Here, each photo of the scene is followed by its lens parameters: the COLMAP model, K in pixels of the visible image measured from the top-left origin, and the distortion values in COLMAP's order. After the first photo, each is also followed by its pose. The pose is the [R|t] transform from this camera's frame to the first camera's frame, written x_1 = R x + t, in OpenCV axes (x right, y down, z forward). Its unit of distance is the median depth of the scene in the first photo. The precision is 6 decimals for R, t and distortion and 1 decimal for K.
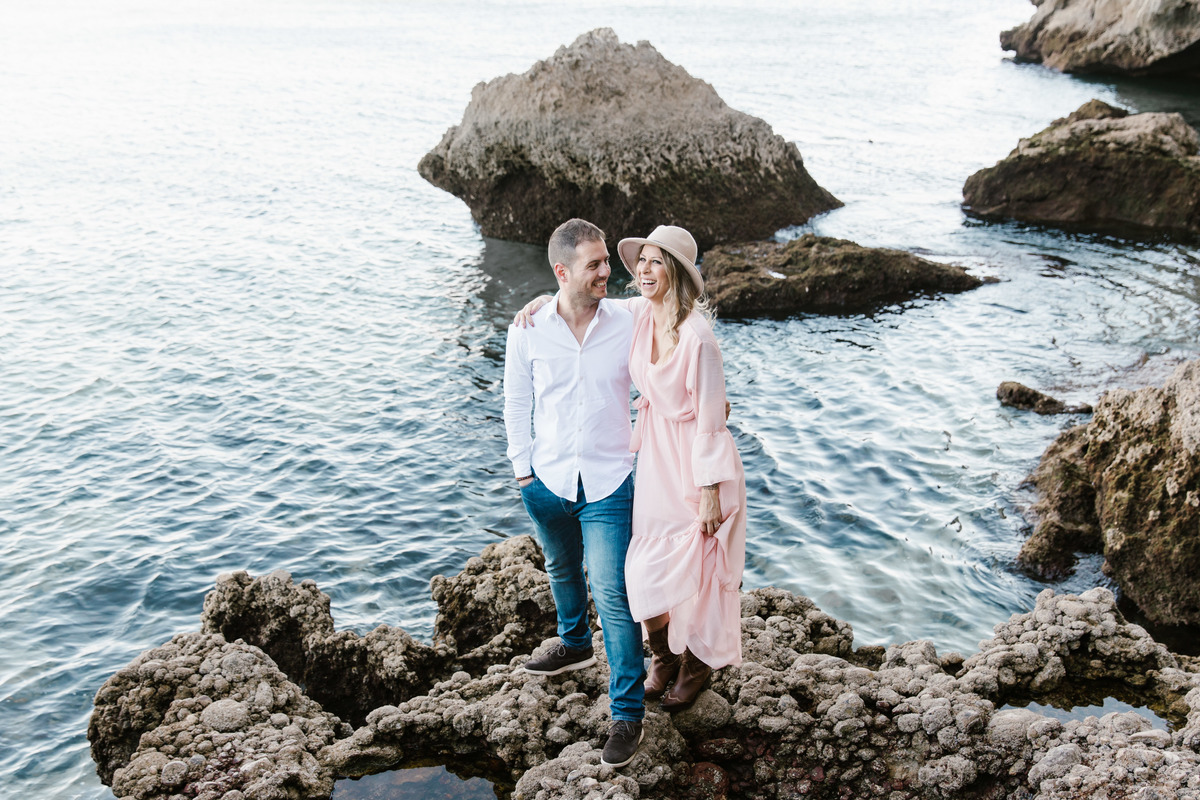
lens RADIAL K [[1249.1, 0, 572.2], [0, 1249.1, 474.0], [0, 0, 1]] dist [-0.013113, 0.000000]
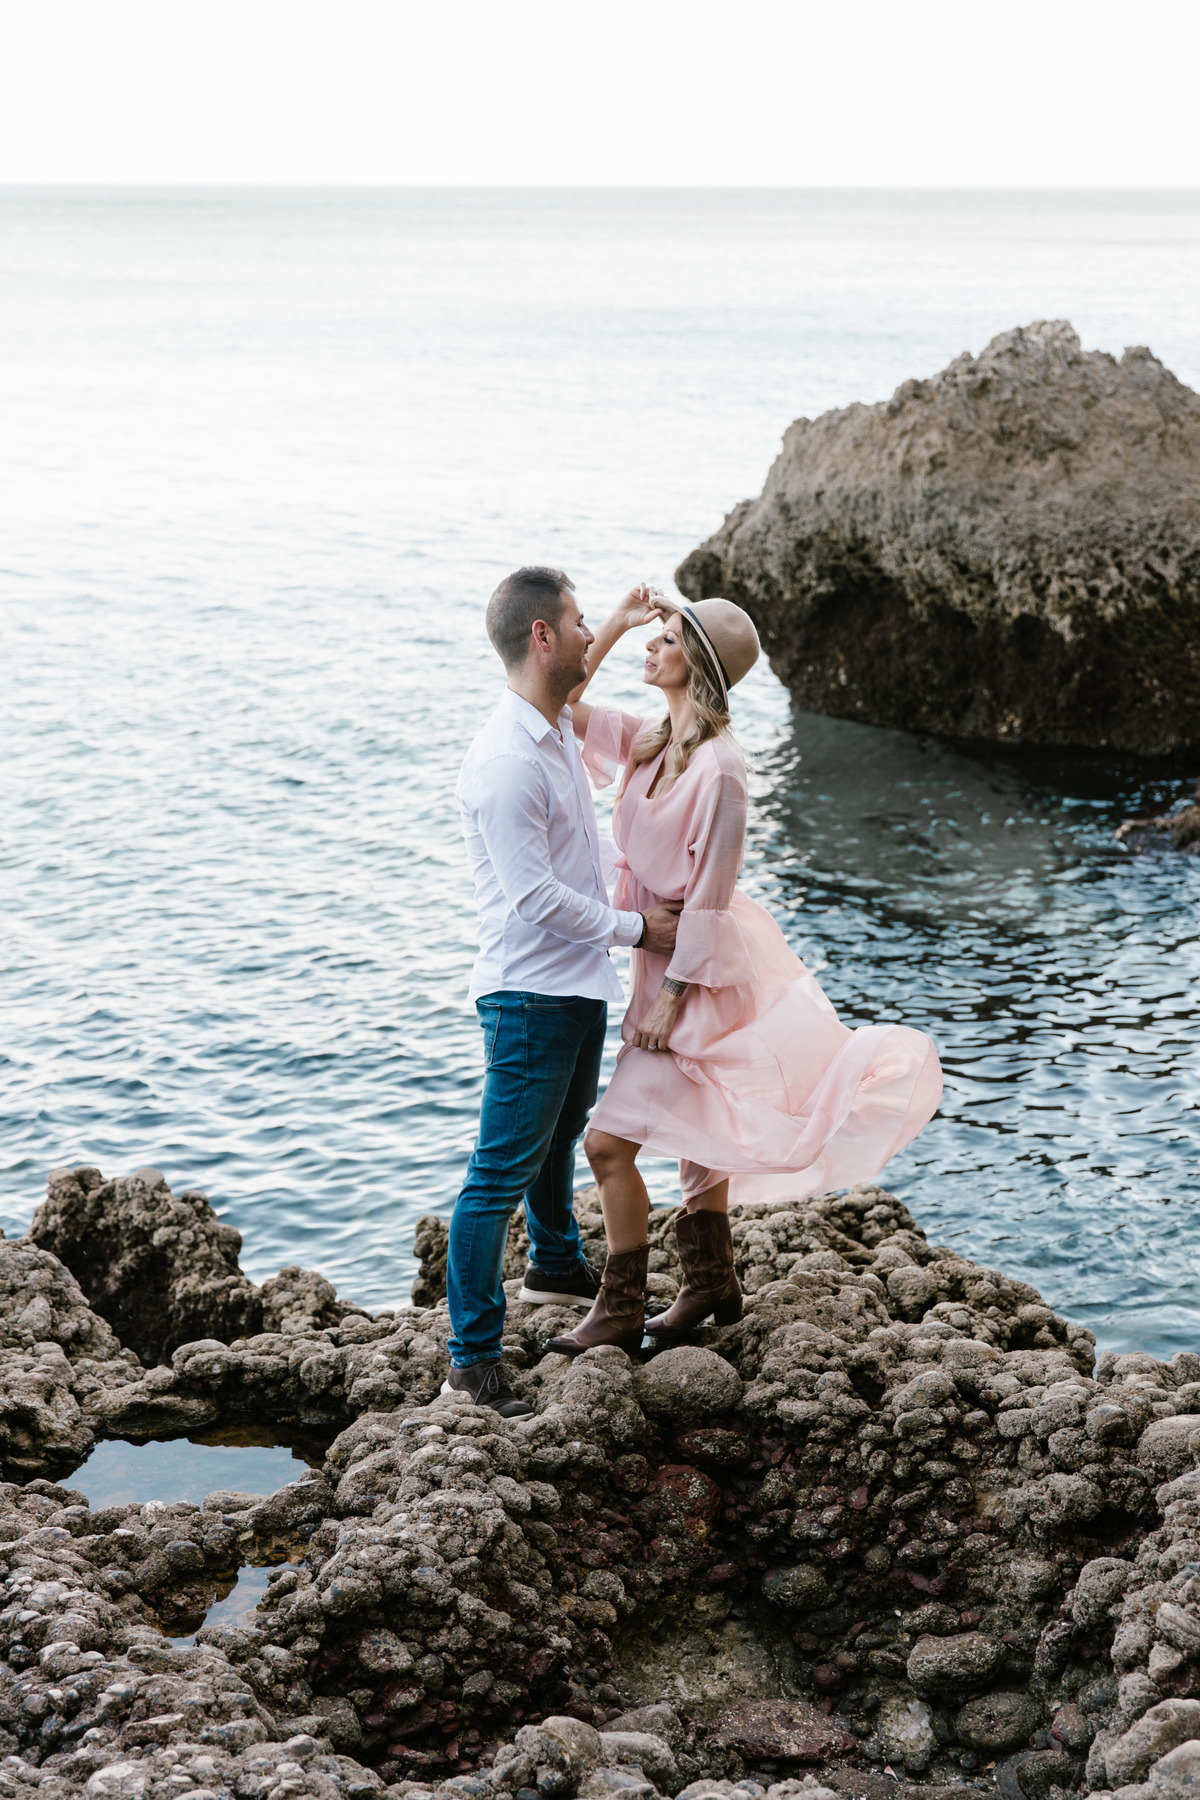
lens RADIAL K [[2729.0, 0, 637.9], [0, 2729.0, 1011.3], [0, 0, 1]] dist [-0.004250, 0.000000]
pose [[0.975865, 0.064380, -0.208669, 0.260885], [-0.085851, 0.991719, -0.095519, 0.108011], [0.200791, 0.111128, 0.973311, -0.225002]]
